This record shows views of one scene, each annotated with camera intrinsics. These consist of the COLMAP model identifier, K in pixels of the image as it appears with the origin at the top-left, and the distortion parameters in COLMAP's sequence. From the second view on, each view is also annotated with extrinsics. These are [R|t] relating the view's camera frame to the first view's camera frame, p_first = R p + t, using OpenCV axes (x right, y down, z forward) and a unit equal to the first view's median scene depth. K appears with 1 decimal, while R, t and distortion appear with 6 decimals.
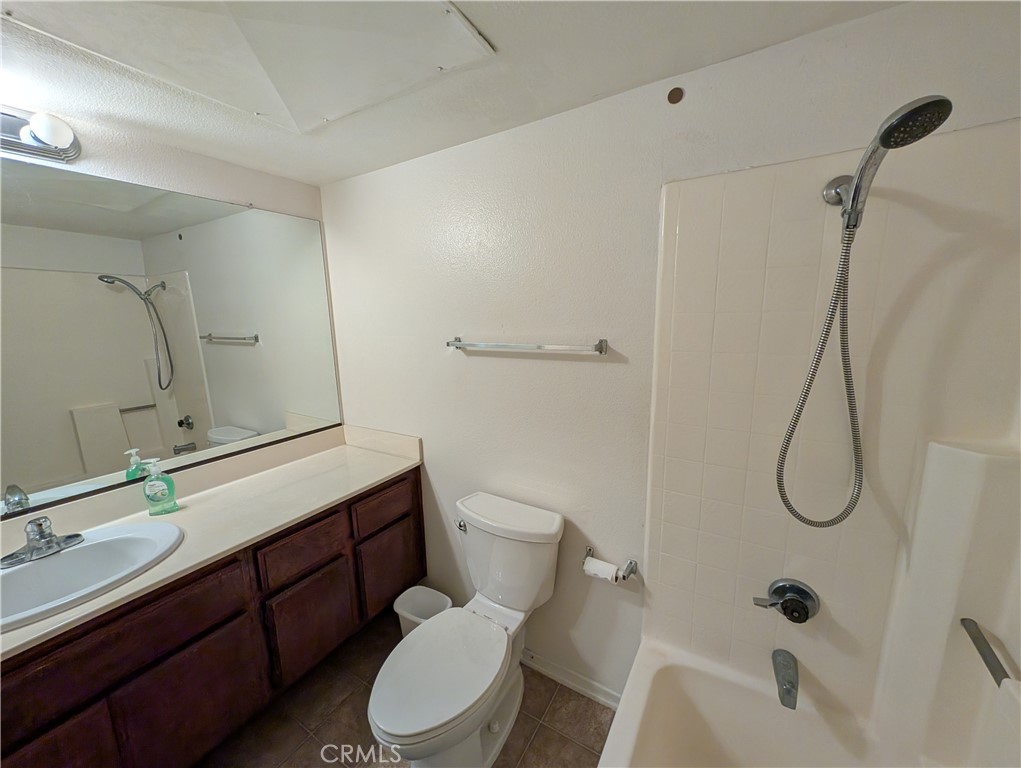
lens RADIAL K [[391.7, 0, 509.9], [0, 391.7, 386.6], [0, 0, 1]] dist [0.000303, 0.000297]
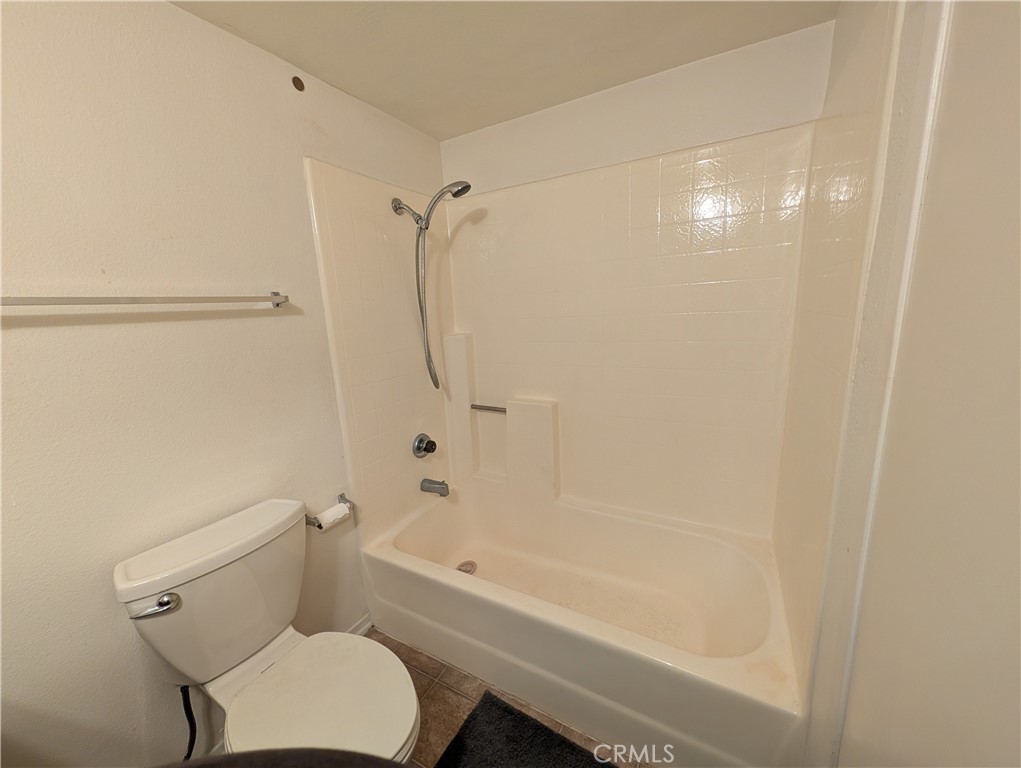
lens RADIAL K [[391.7, 0, 509.9], [0, 391.7, 386.6], [0, 0, 1]] dist [0.000303, 0.000297]
pose [[-0.040045, -0.182579, 0.982375, -0.805020], [0.228811, 0.955363, 0.186886, 0.057084], [-0.972647, 0.232262, 0.003519, 0.490975]]
